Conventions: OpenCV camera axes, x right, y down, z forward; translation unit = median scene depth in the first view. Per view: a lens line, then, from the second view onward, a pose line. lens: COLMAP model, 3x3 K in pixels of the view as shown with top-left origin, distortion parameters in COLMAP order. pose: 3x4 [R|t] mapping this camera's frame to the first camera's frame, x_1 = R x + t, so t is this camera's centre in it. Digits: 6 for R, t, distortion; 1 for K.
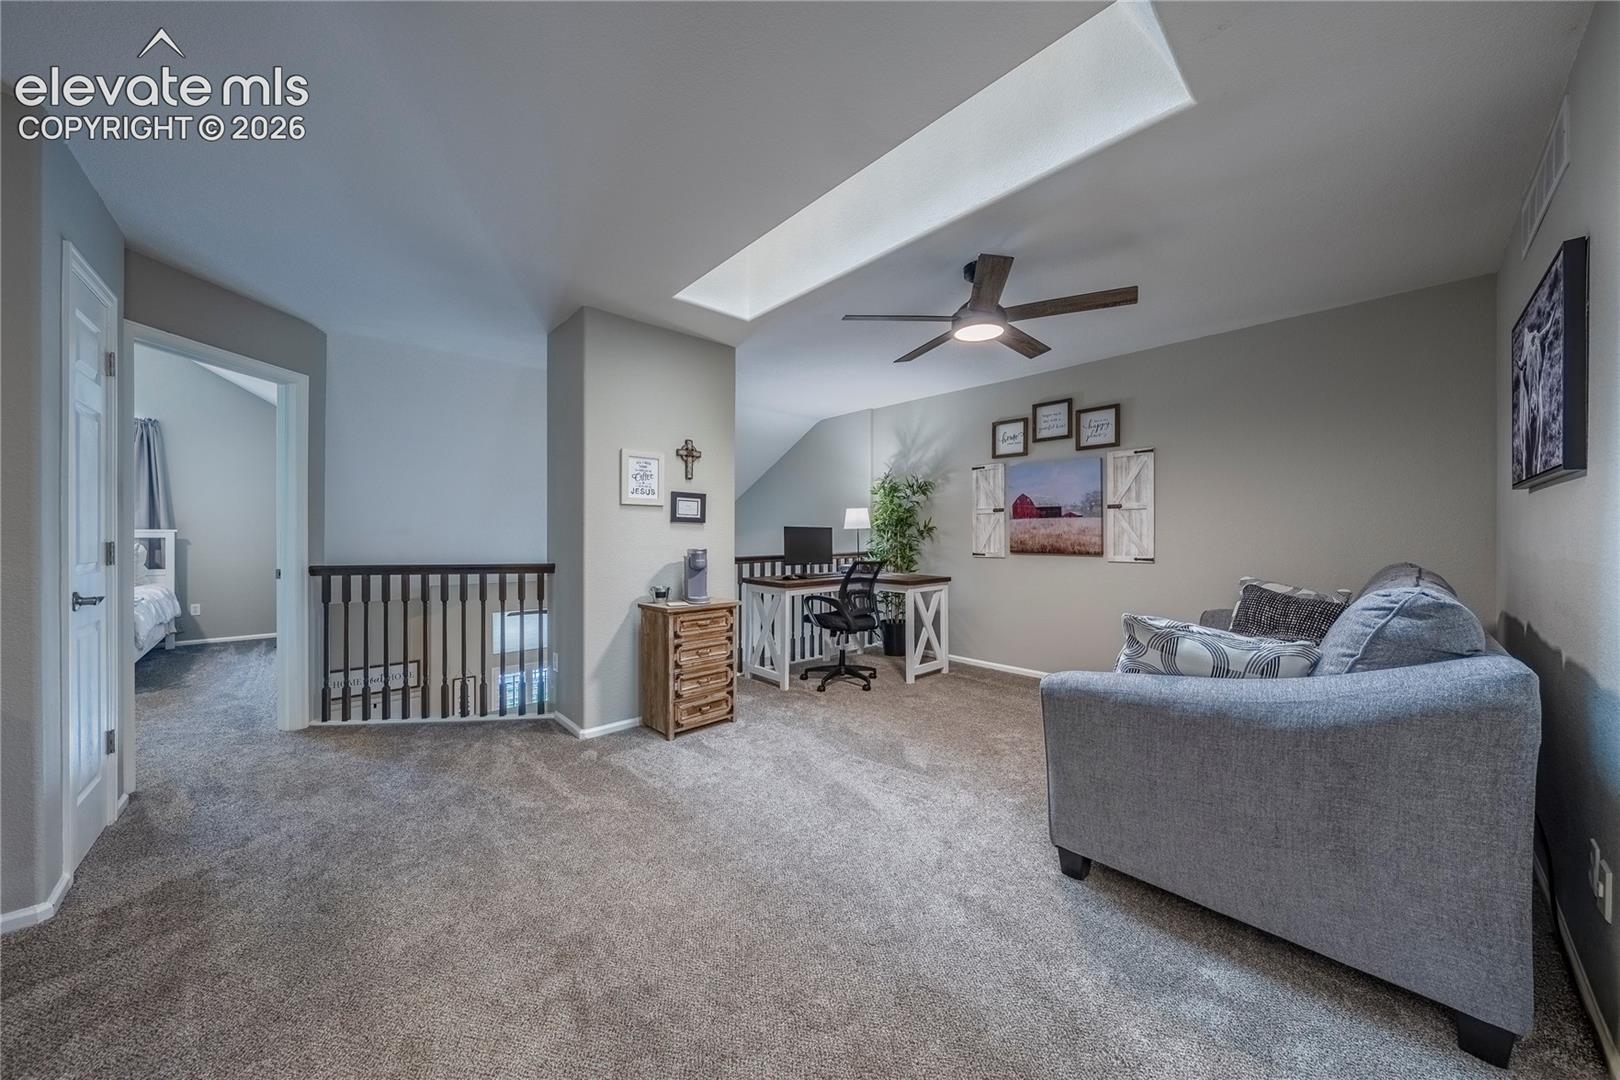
lens RADIAL K [[560.0, 0, 794.7], [0, 560.0, 535.9], [0, 0, 1]] dist [0.004063, 0.000099]
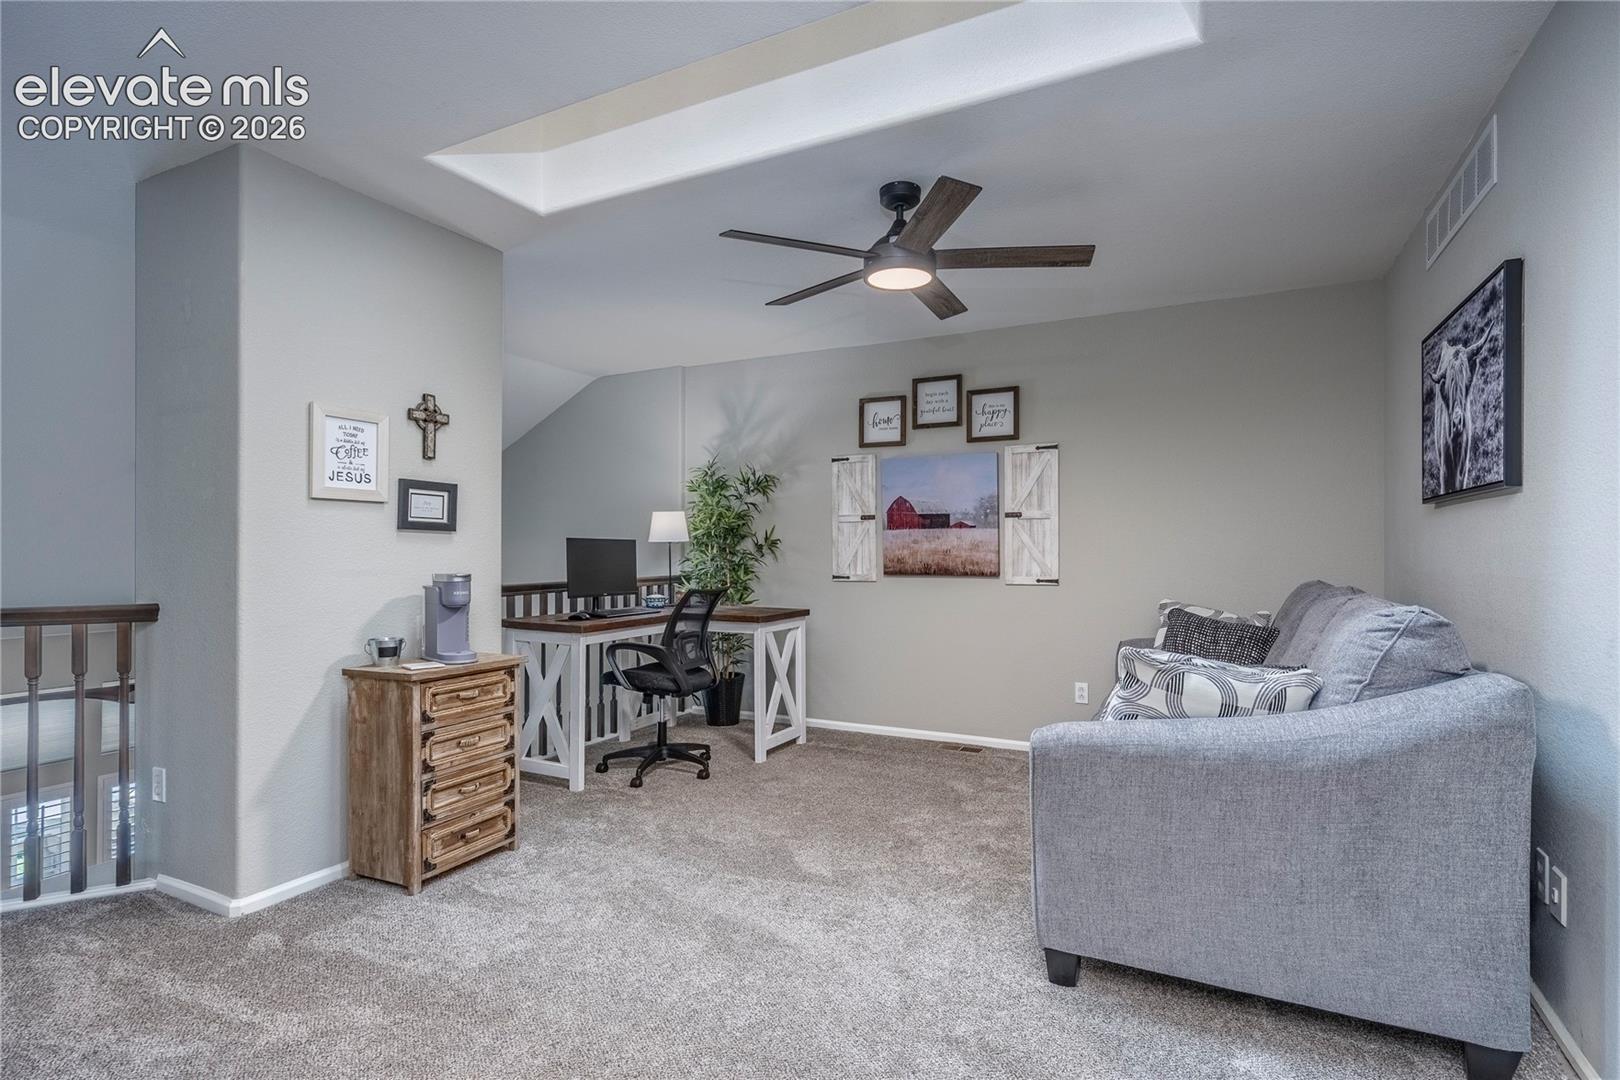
lens RADIAL K [[819.4, 0, 794.3], [0, 819.4, 547.8], [0, 0, 1]] dist [0.017198, -0.000180]
pose [[0.934006, 0.000745, 0.357257, -0.174838], [0.001124, 0.999987, -0.005024, -0.000281], [-0.357256, 0.005094, 0.933993, 0.032649]]
